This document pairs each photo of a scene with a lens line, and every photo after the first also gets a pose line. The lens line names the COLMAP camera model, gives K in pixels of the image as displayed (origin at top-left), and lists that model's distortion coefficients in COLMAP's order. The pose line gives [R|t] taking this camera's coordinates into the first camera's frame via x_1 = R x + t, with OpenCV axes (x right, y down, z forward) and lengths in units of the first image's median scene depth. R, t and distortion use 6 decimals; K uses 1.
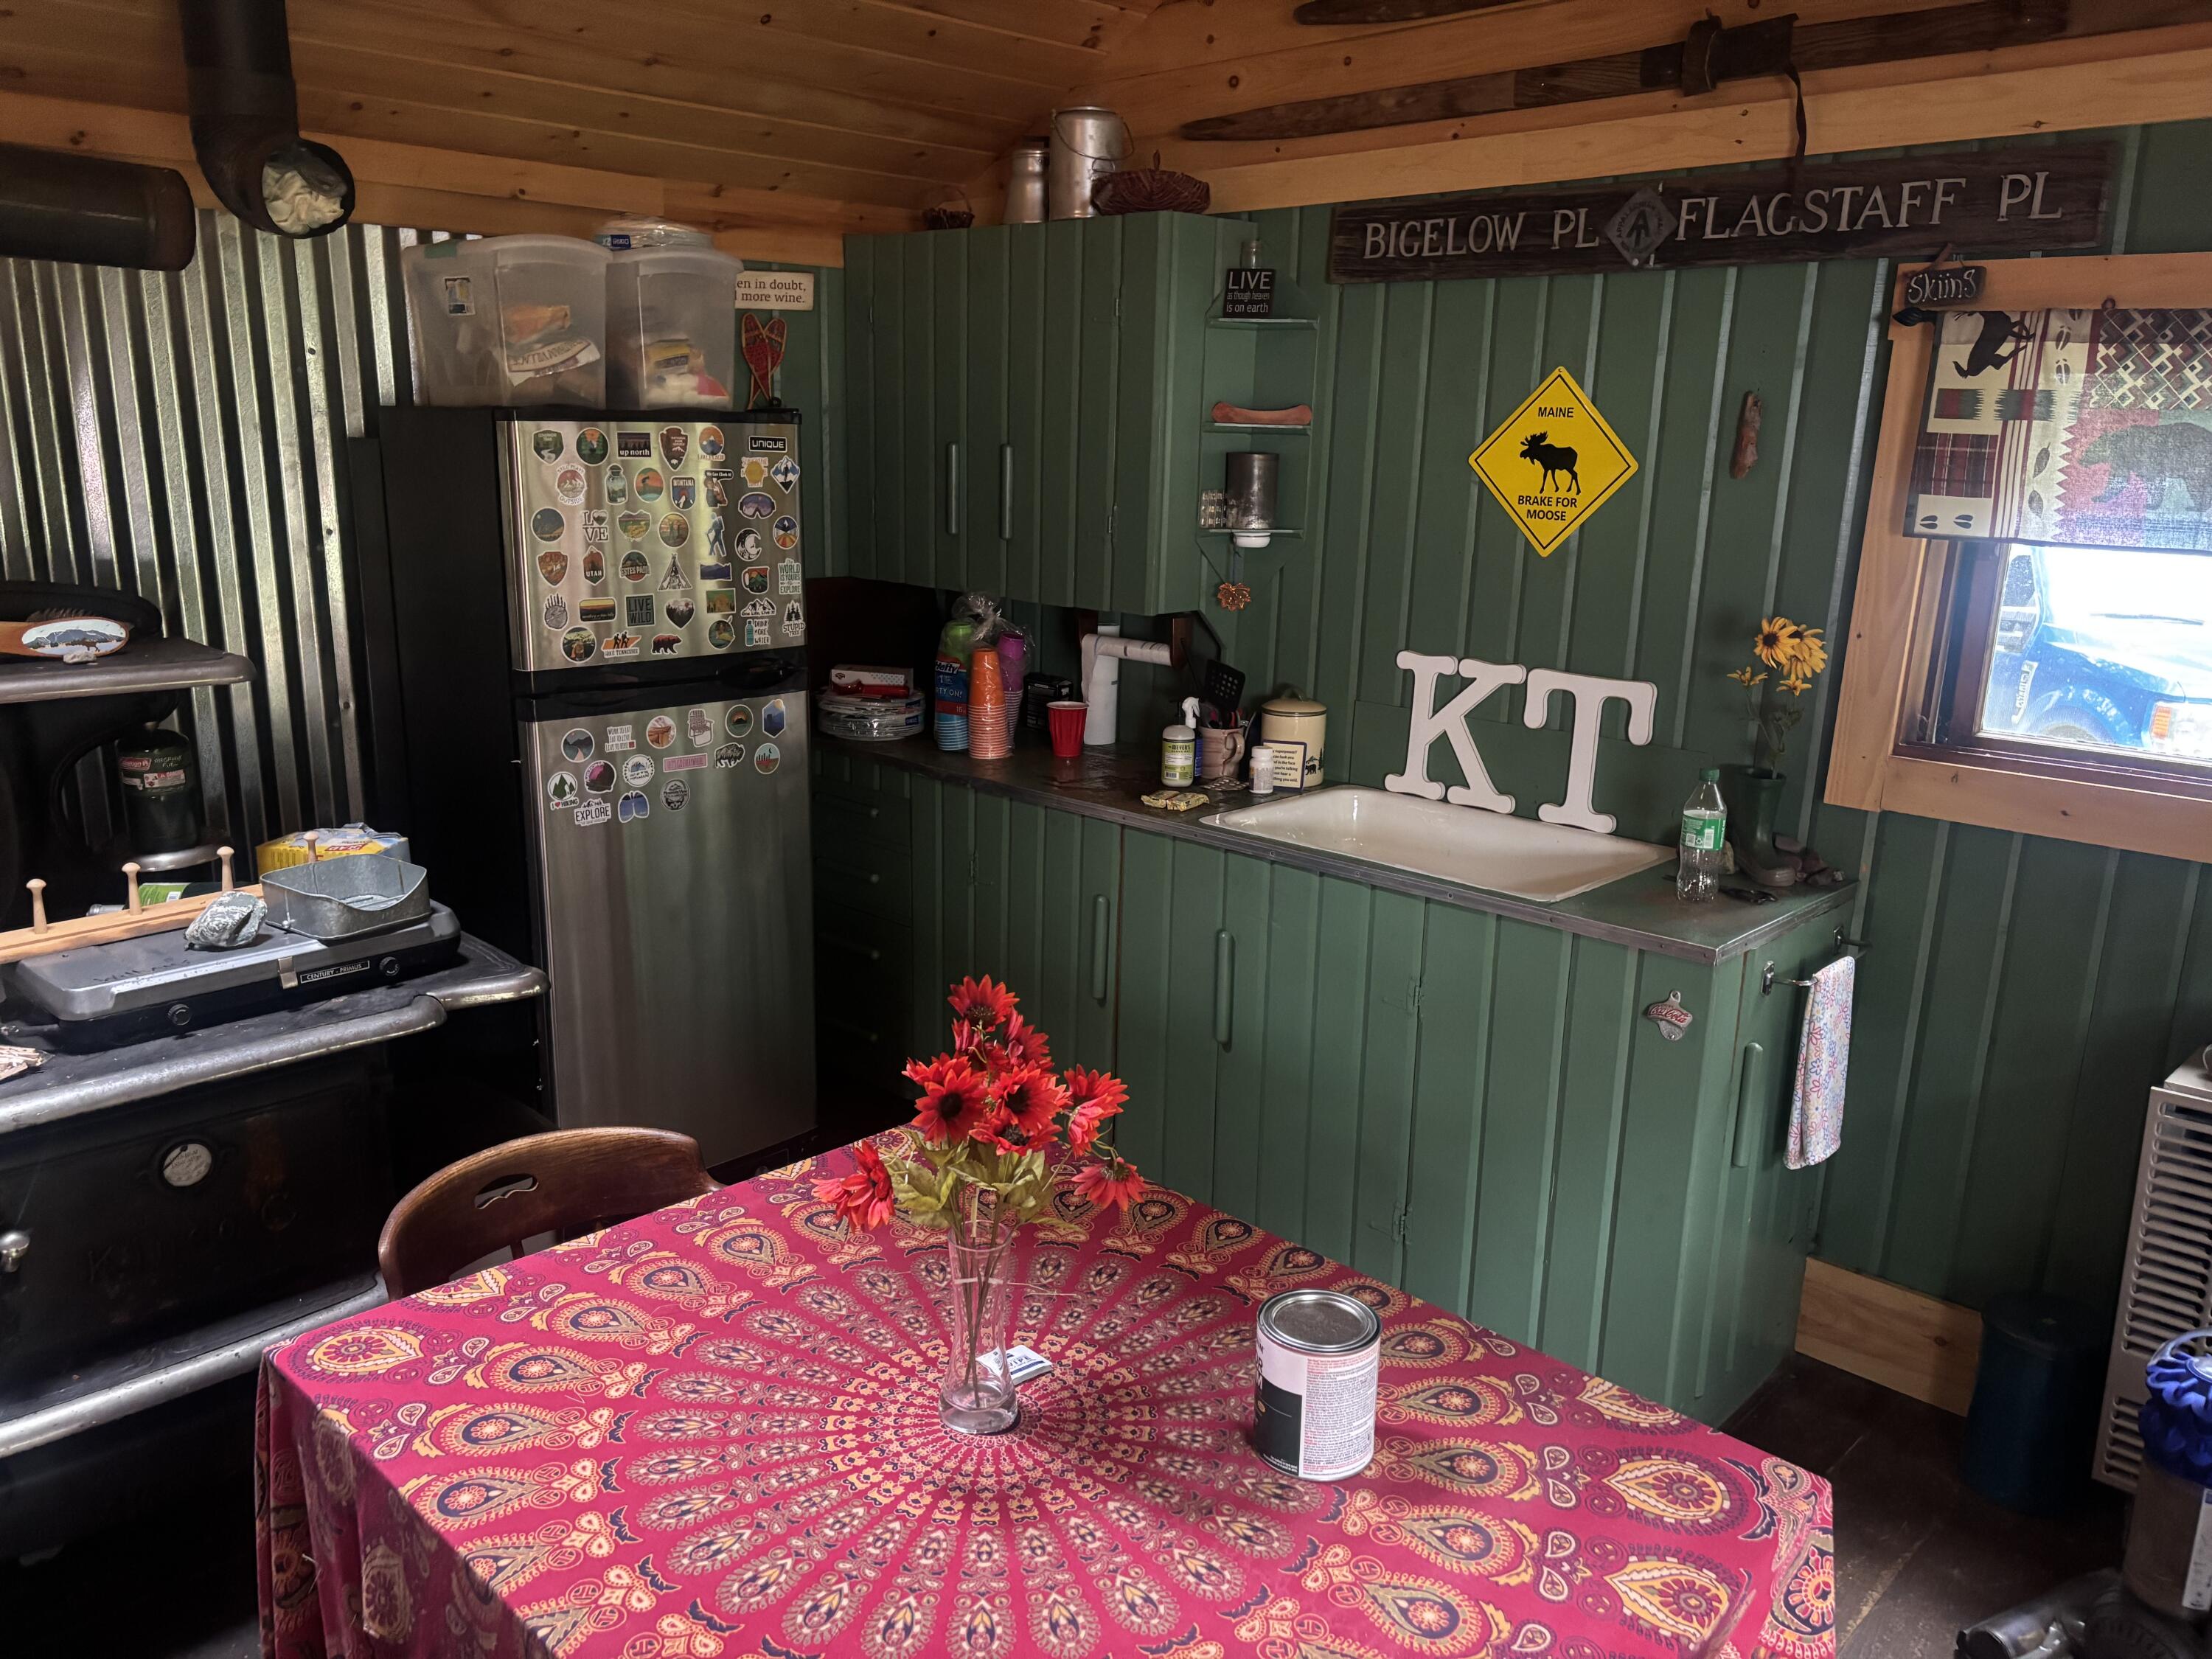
lens RADIAL K [[1704.6, 0, 1103.8], [0, 1704.6, 816.5], [0, 0, 1]] dist [0.025880, 0.003255]
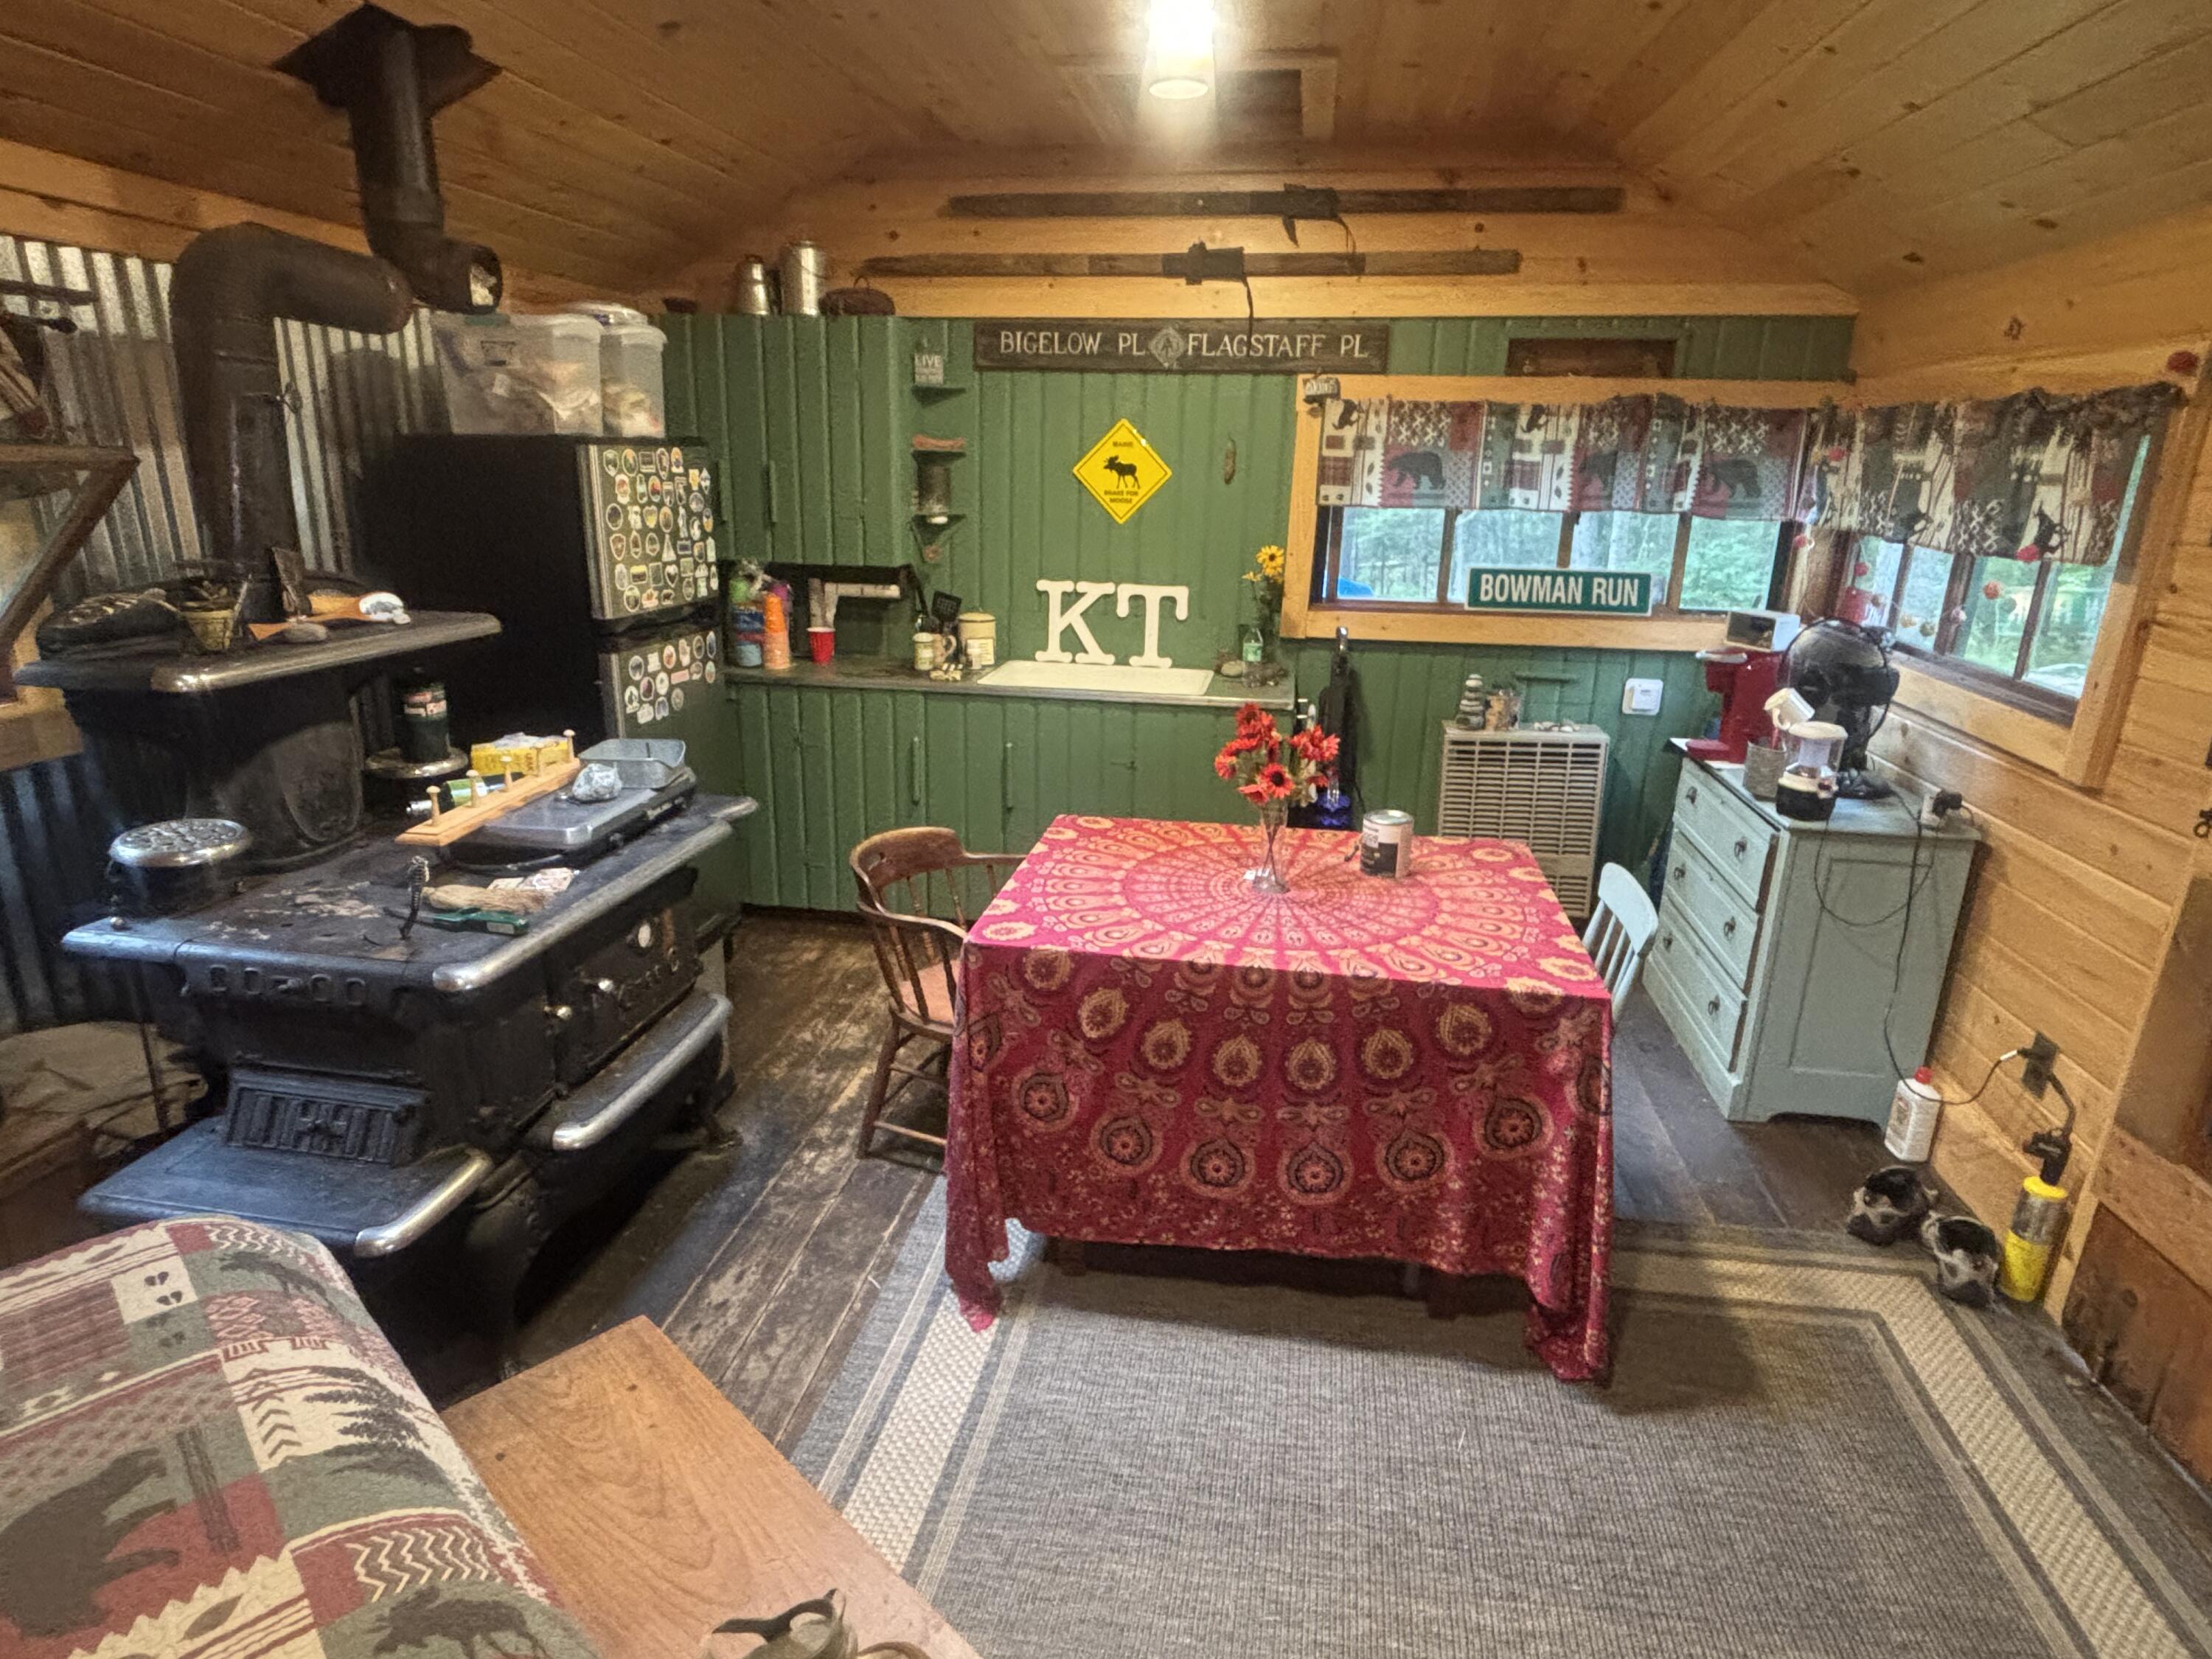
lens RADIAL K [[1236.4, 0, 1104.5], [0, 1236.4, 843.0], [0, 0, 1]] dist [0.025767, -0.000375]
pose [[0.815098, -0.172616, 0.553009, -0.581042], [0.126070, 0.984553, 0.121498, 0.027212], [-0.565439, -0.029315, 0.824269, -0.124006]]
